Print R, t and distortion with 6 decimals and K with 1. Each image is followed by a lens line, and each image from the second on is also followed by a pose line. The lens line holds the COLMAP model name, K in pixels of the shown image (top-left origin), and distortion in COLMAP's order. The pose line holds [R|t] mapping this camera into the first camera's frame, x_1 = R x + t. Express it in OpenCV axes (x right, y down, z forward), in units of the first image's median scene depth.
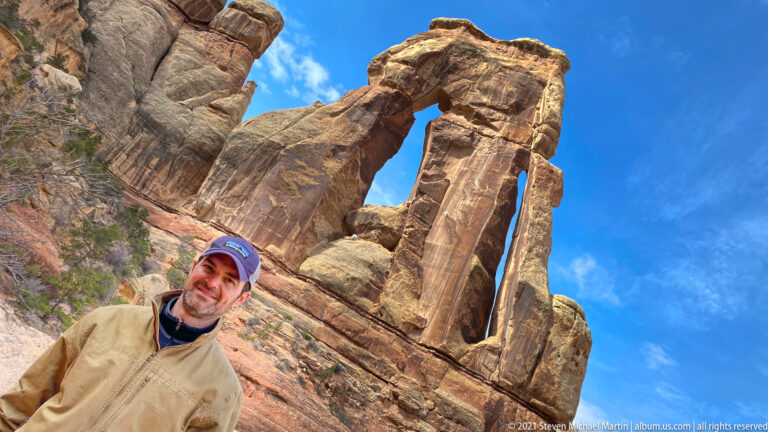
lens RADIAL K [[570.4, 0, 387.7], [0, 570.4, 244.3], [0, 0, 1]] dist [0.208677, -0.577835]
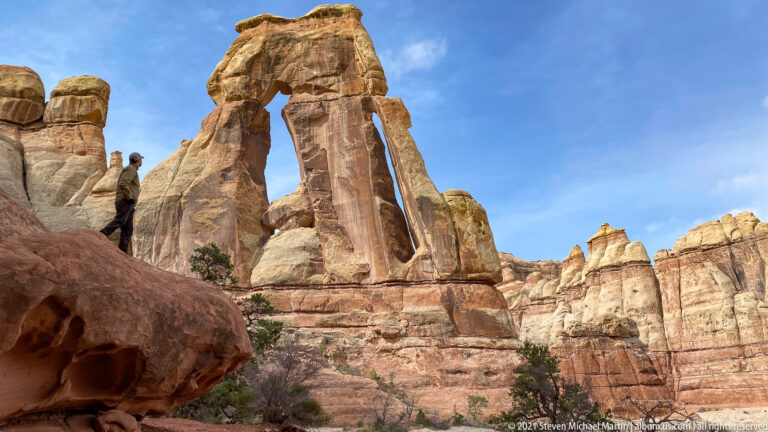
lens RADIAL K [[577.4, 0, 390.1], [0, 577.4, 160.6], [0, 0, 1]] dist [0.082247, -0.116407]
pose [[0.850297, -0.489275, 0.193922, -0.021471], [0.485746, 0.871395, 0.068710, -0.110411], [-0.202600, 0.035773, 0.978608, -0.203447]]
